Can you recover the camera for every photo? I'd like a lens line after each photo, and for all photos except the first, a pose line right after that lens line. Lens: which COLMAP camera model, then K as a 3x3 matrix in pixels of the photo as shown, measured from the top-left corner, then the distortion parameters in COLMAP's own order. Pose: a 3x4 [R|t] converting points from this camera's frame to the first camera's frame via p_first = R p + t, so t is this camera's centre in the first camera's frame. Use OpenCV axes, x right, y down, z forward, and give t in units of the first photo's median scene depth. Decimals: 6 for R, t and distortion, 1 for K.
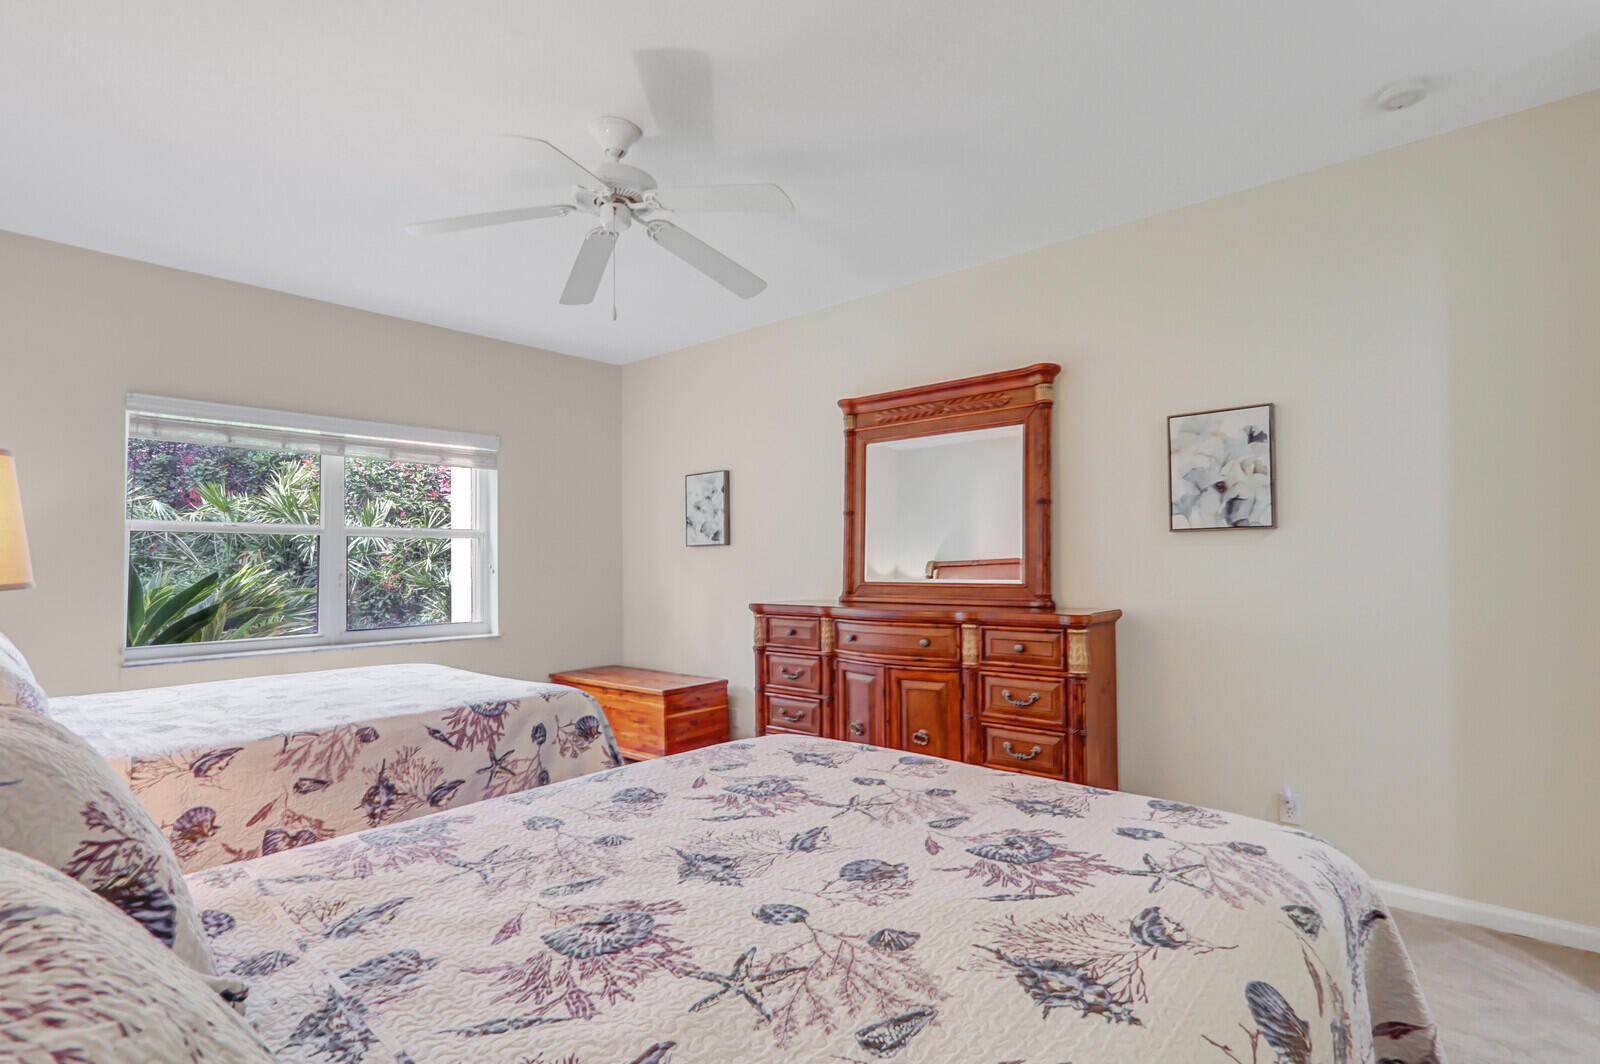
lens RADIAL K [[786.9, 0, 780.8], [0, 786.9, 586.1], [0, 0, 1]] dist [-0.012441, 0.000222]
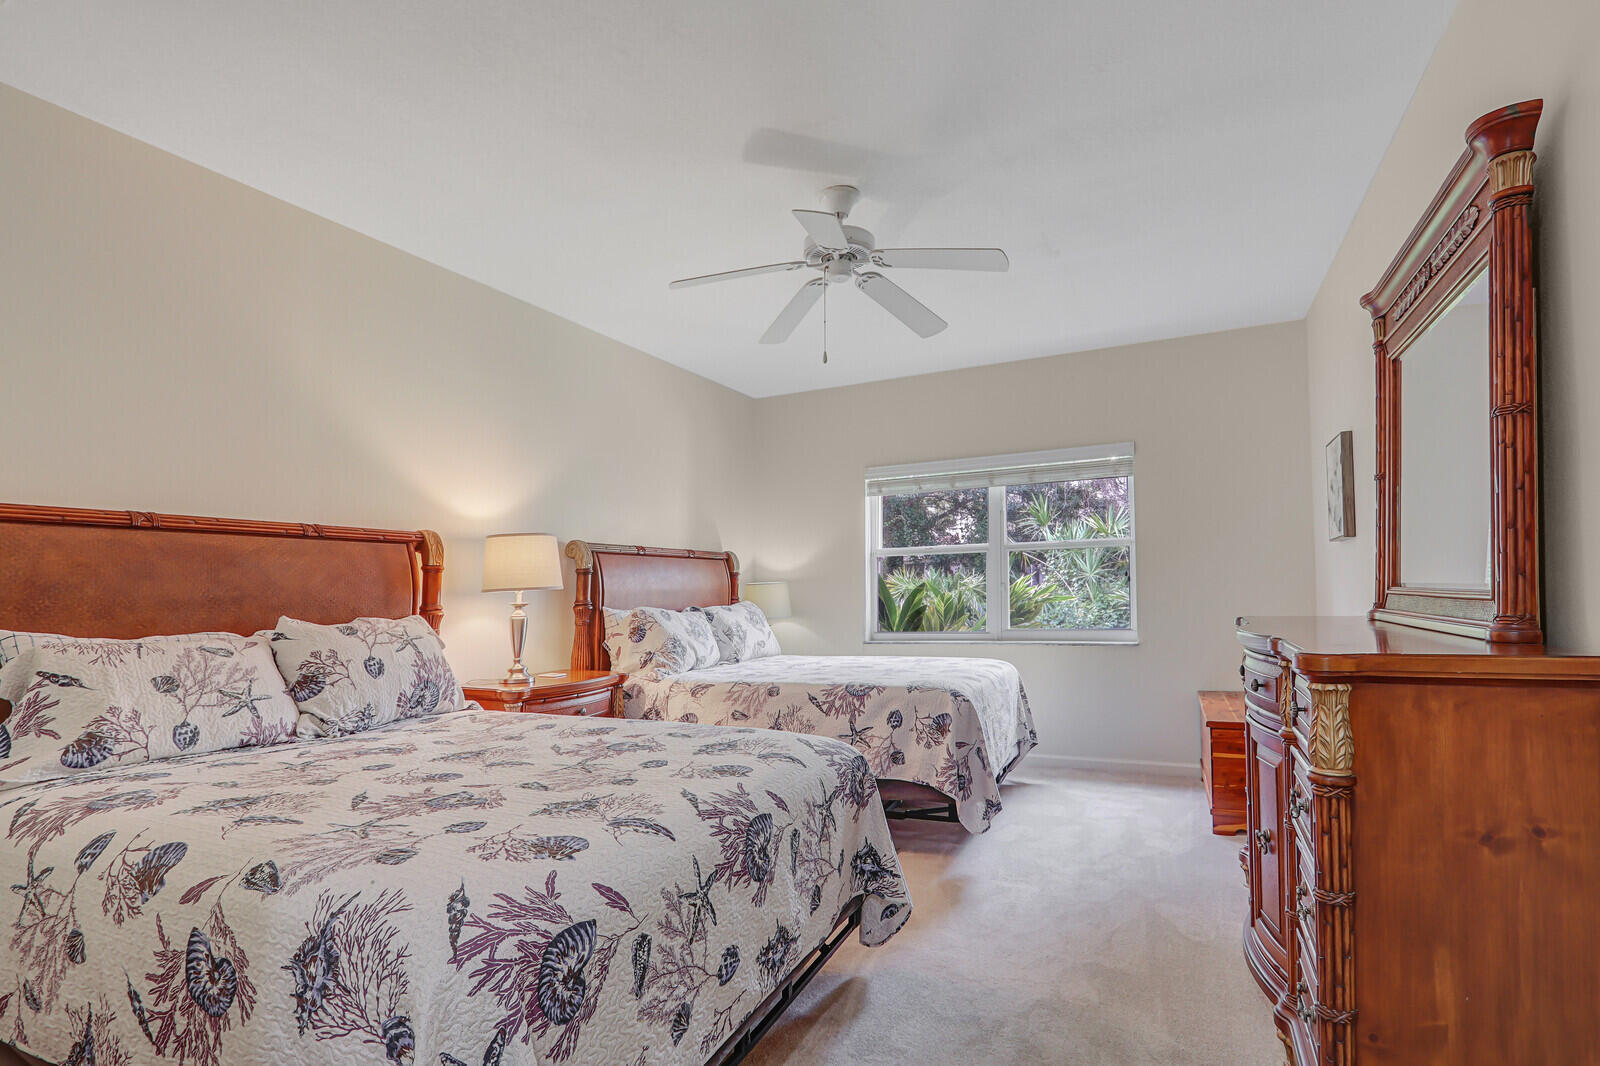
lens RADIAL K [[786.9, 0, 816.0], [0, 786.9, 583.2], [0, 0, 1]] dist [-0.012441, 0.000222]
pose [[0.258489, -0.010205, -0.965960, 0.876127], [-0.006240, 0.999906, -0.012234, 0.003378], [0.965994, 0.009190, 0.258401, 0.654653]]
